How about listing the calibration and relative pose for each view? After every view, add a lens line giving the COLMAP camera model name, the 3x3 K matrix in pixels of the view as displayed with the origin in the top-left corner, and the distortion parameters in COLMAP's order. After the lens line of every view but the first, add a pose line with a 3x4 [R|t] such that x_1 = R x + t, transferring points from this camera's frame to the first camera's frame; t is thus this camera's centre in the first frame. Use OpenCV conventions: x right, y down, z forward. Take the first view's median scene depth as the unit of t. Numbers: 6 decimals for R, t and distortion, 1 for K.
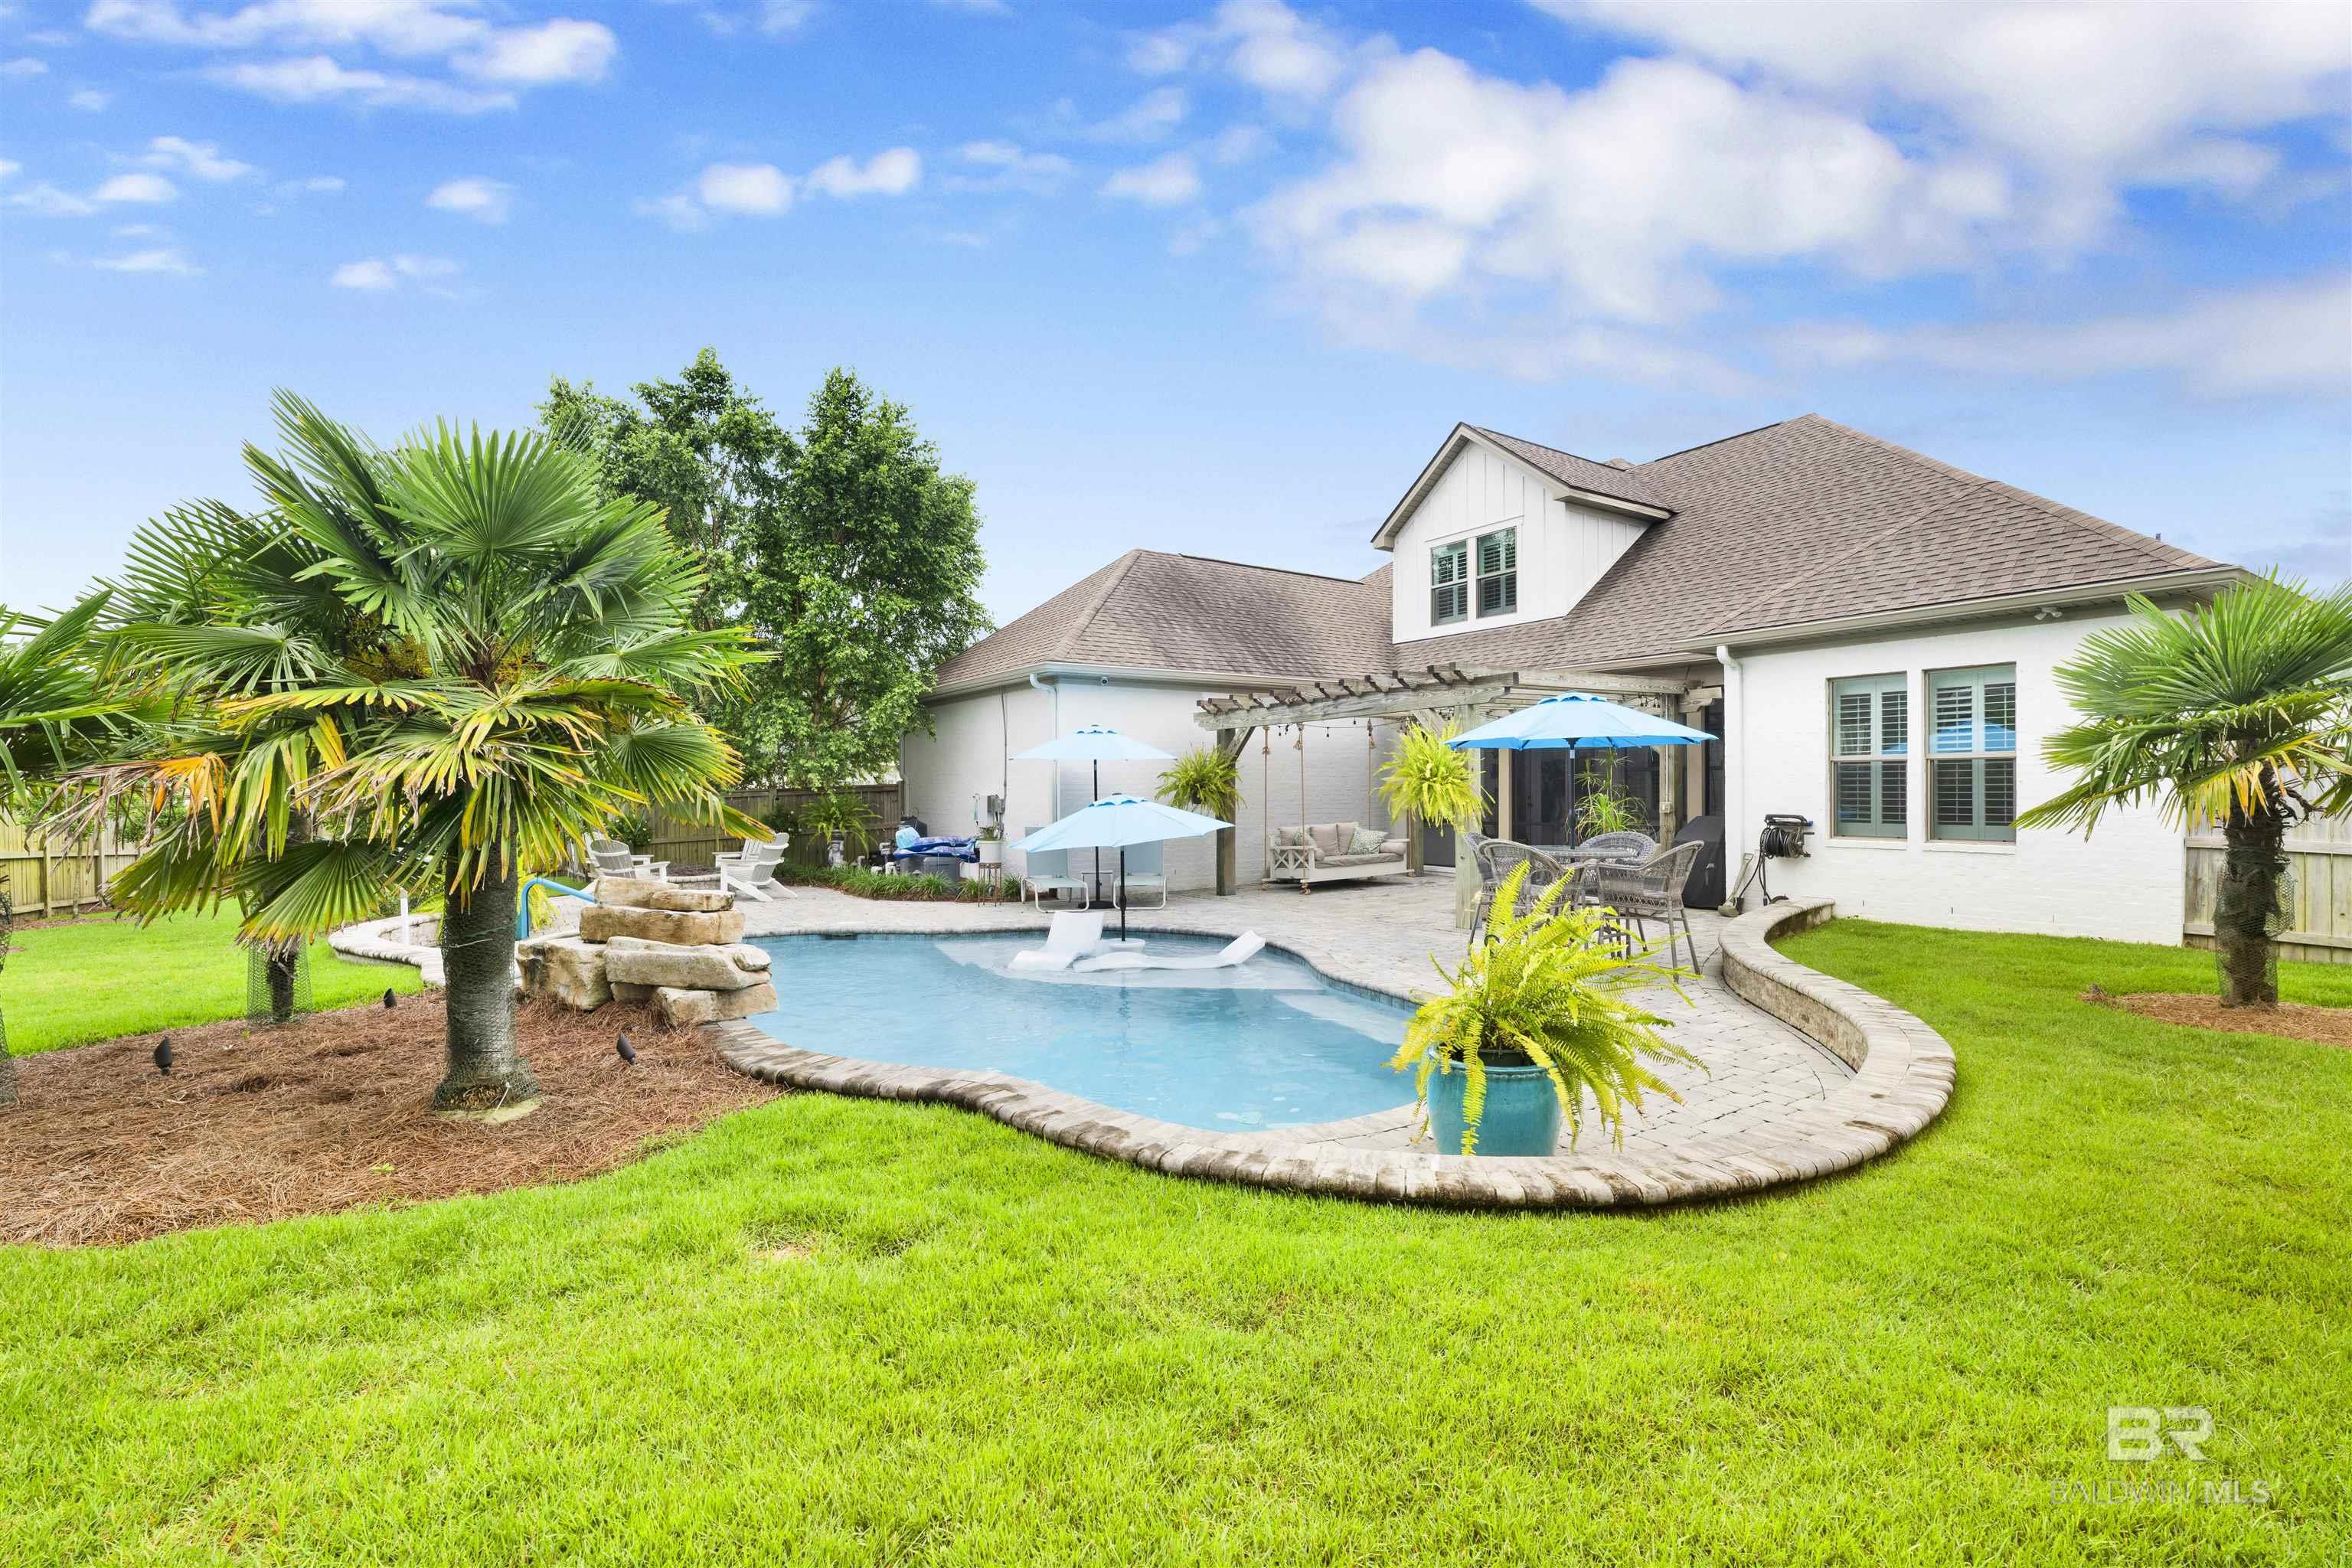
lens RADIAL K [[1026.7, 0, 1168.1], [0, 1026.7, 789.2], [0, 0, 1]] dist [0.003155, 0.000918]
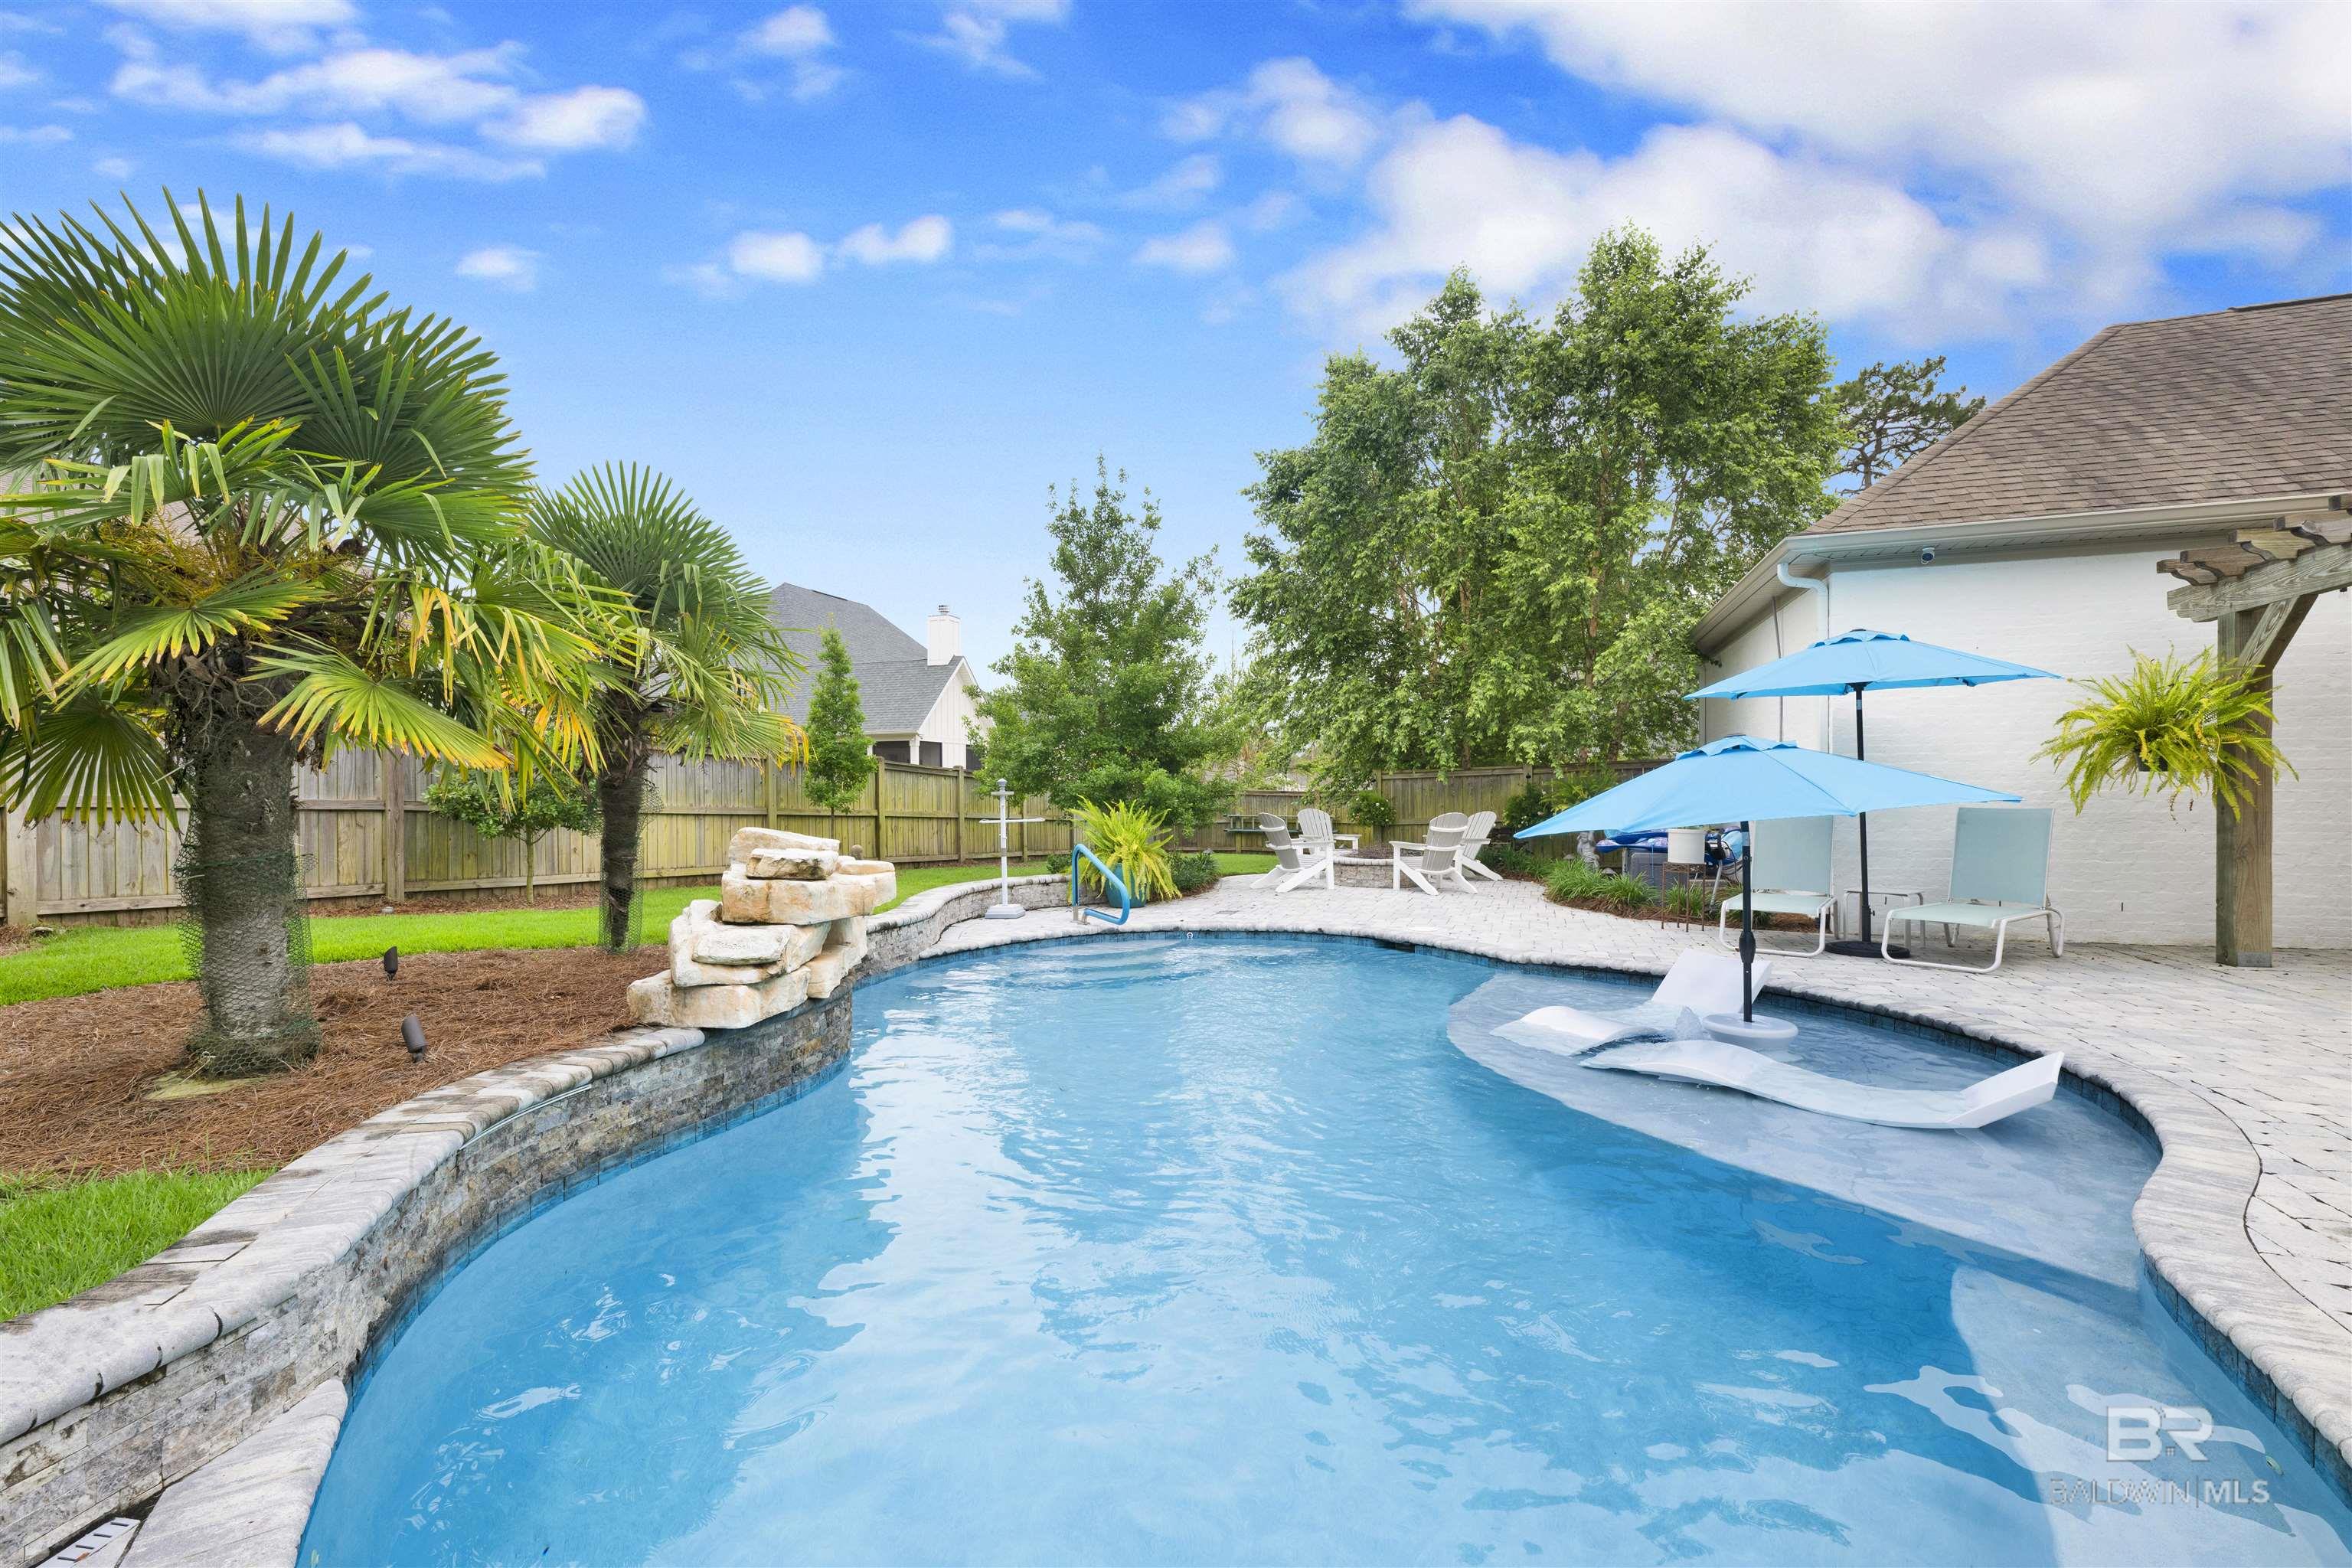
lens RADIAL K [[1026.7, 0, 1168.1], [0, 1026.7, 789.2], [0, 0, 1]] dist [0.003155, 0.000918]
pose [[0.610777, 0.003274, -0.791796, 0.129949], [-0.001320, 0.999994, 0.003117, 0.021712], [0.791801, -0.000858, 0.610778, 0.320659]]
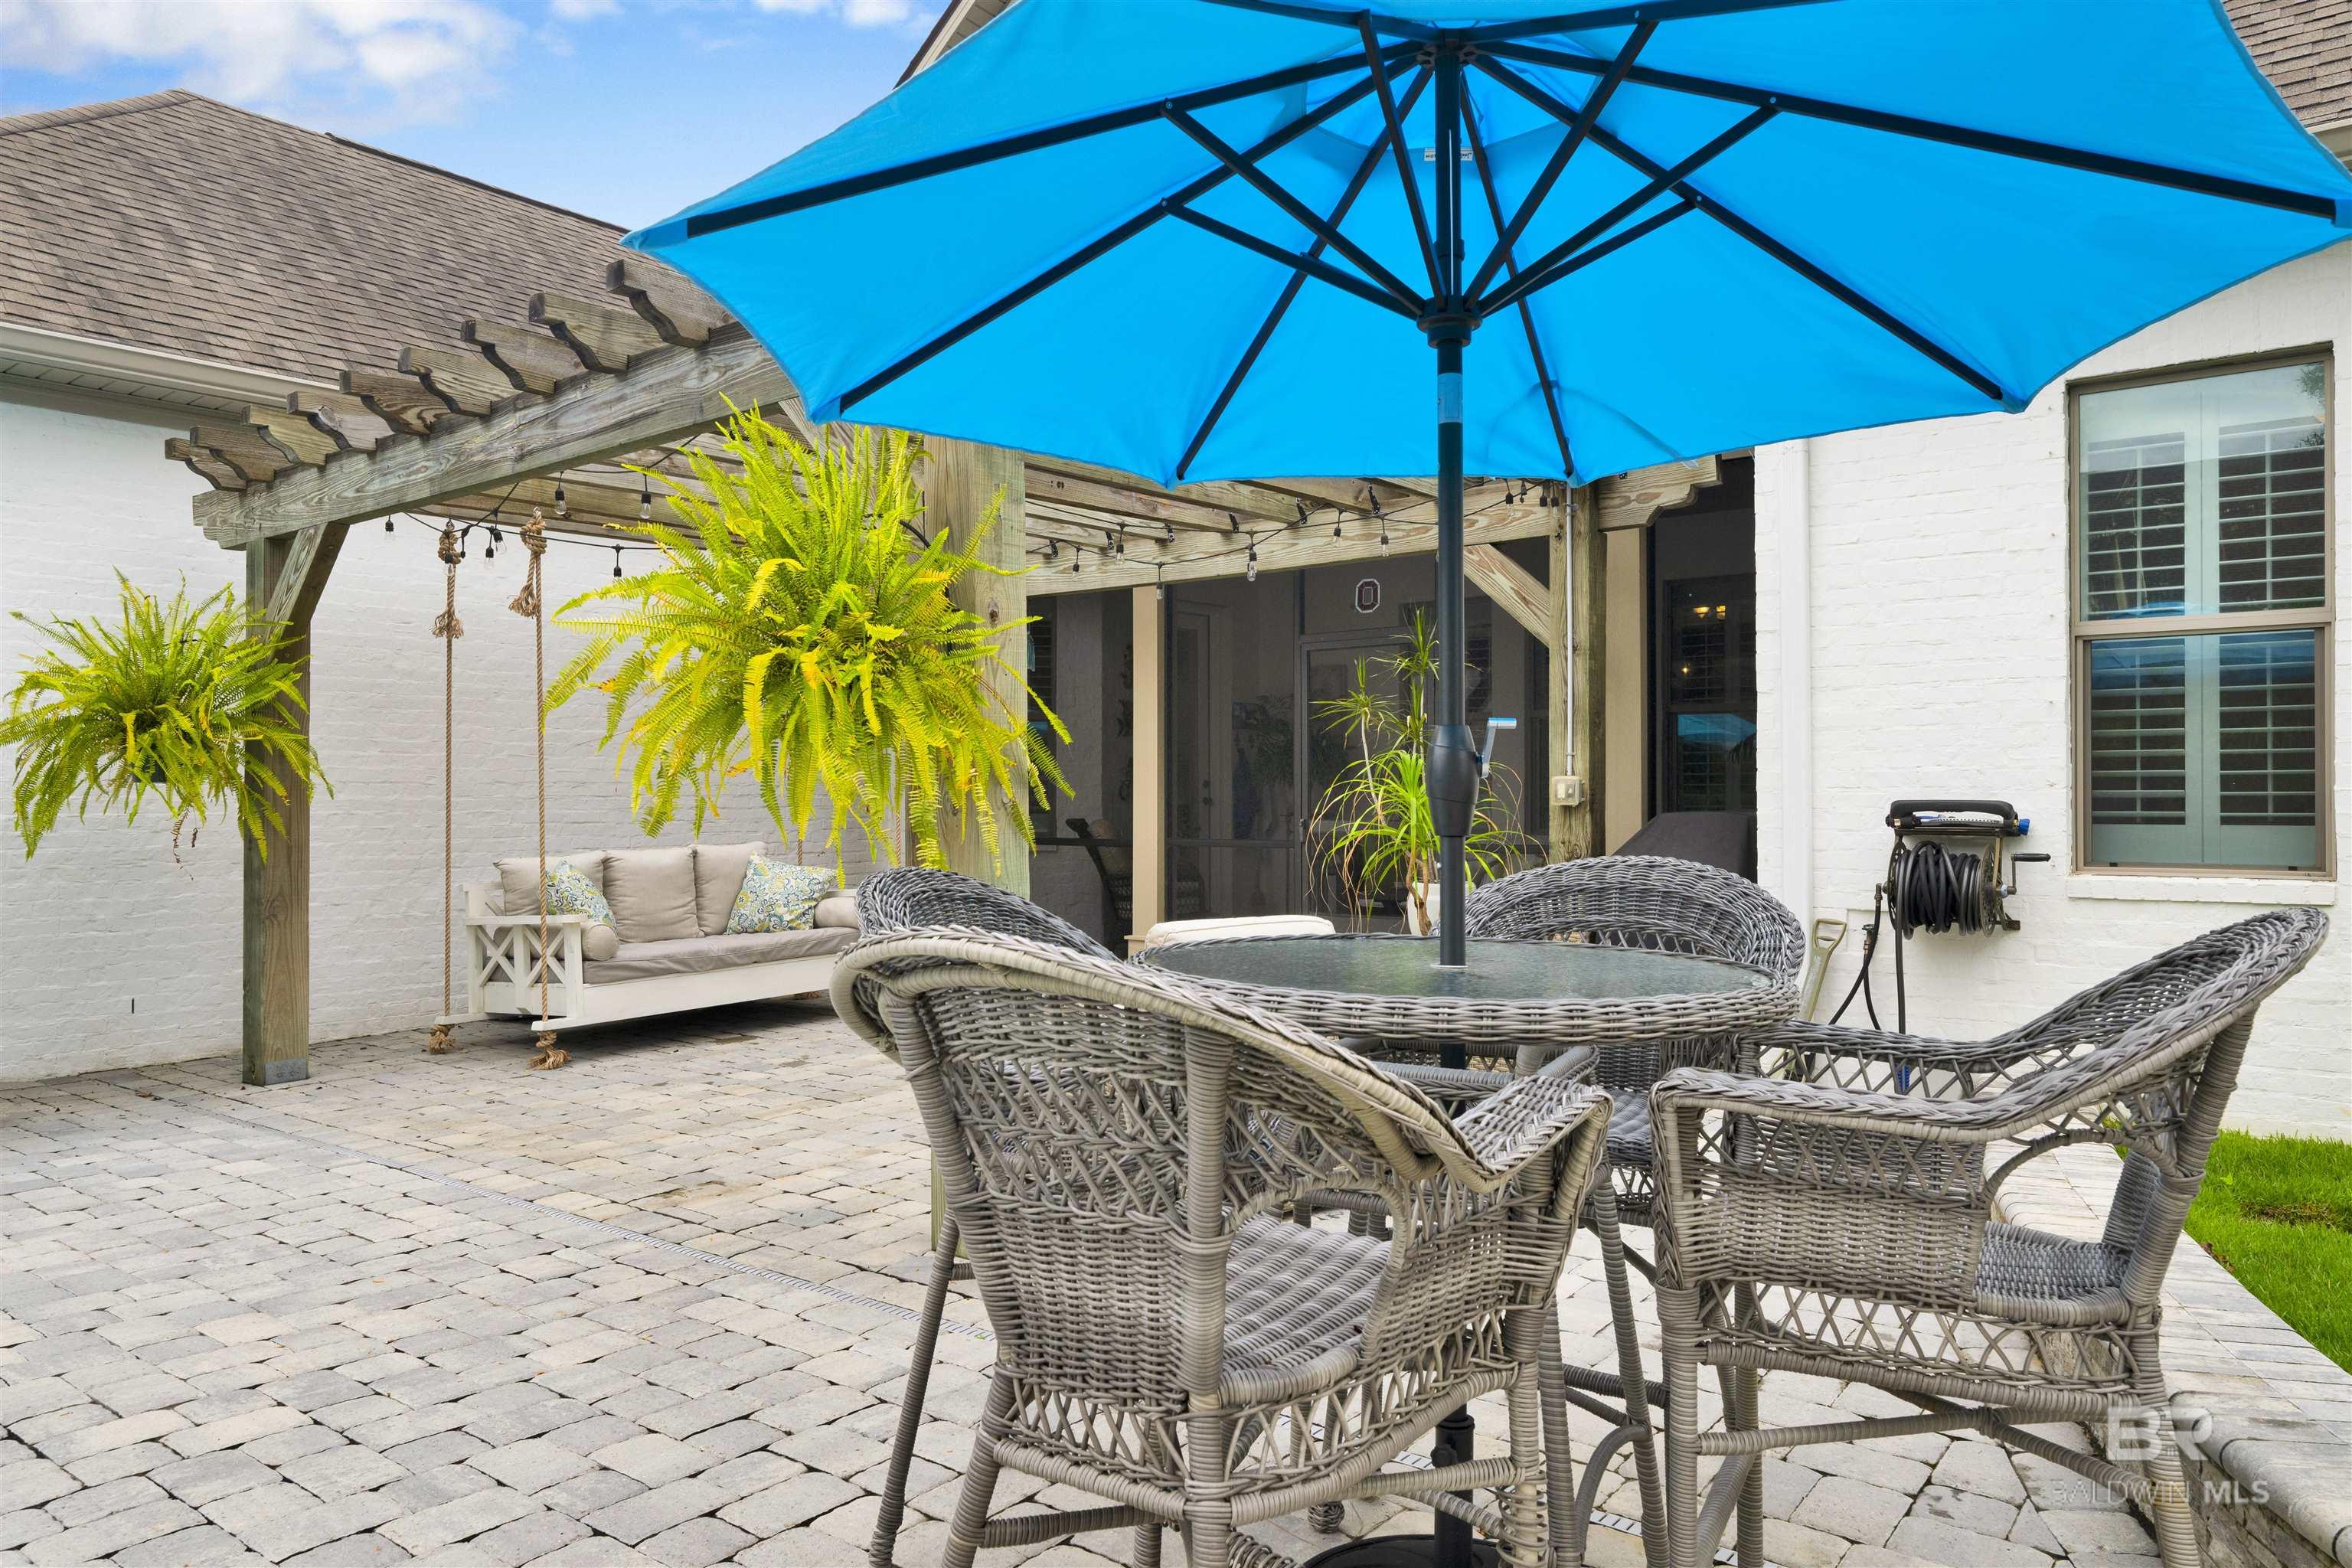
lens RADIAL K [[1605.3, 0, 1176.8], [0, 1605.3, 788.3], [0, 0, 1]] dist [-0.003412, -0.002352]
pose [[0.948781, 0.004135, 0.315907, 0.161013], [-0.001394, 0.999959, -0.008904, 0.019496], [-0.315931, 0.008008, 0.948748, 0.459329]]
